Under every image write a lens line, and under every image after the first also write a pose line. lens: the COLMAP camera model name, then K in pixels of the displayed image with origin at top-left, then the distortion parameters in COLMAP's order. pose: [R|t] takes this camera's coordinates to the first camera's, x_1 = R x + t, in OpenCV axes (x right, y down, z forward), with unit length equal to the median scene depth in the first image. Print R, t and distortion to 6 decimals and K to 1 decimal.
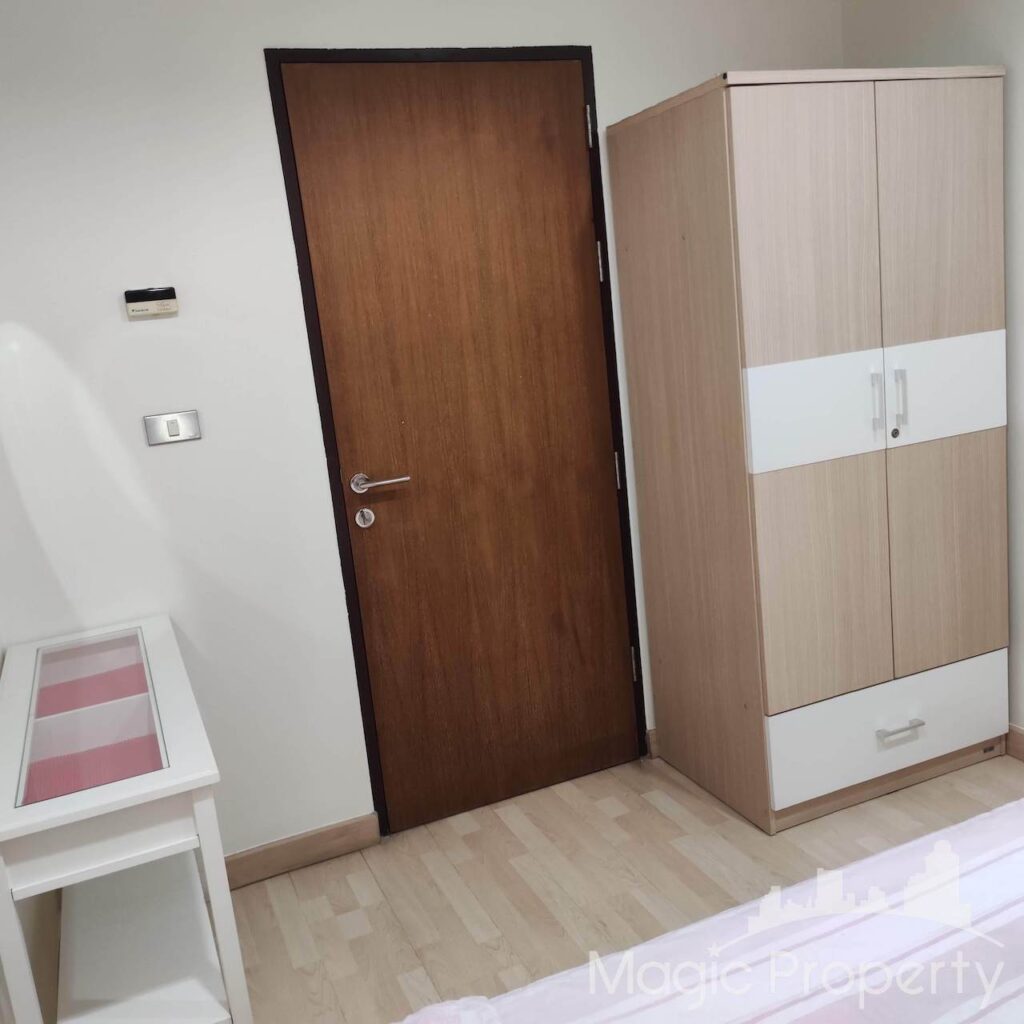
lens RADIAL K [[1017.4, 0, 512.0], [0, 1017.4, 512.0], [0, 0, 1]] dist [0.000112, 0.012138]
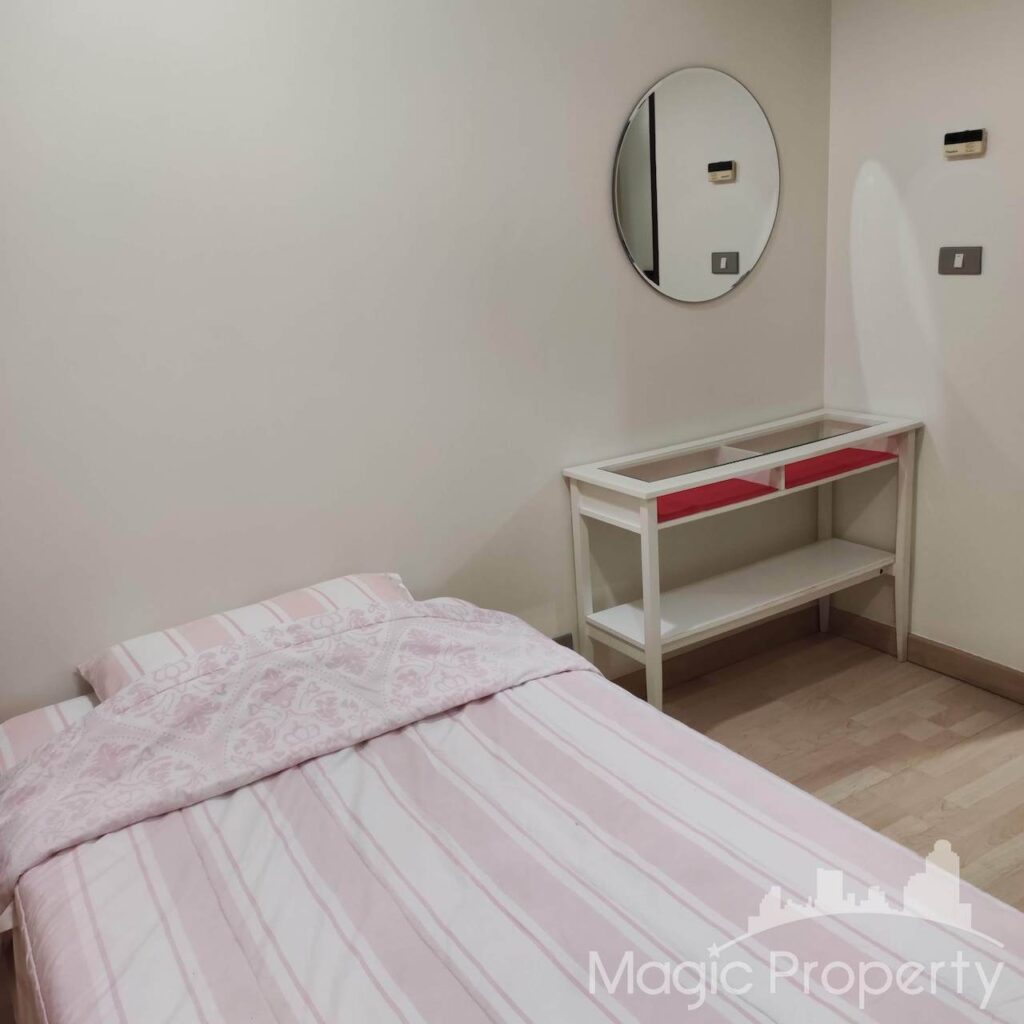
lens RADIAL K [[1017.4, 0, 512.0], [0, 1017.4, 512.0], [0, 0, 1]] dist [0.000112, 0.012138]
pose [[0.156009, 0.365356, -0.917702, 0.746765], [-0.138498, 0.927990, 0.345908, -0.151174], [0.977998, 0.073136, 0.195376, 0.332276]]
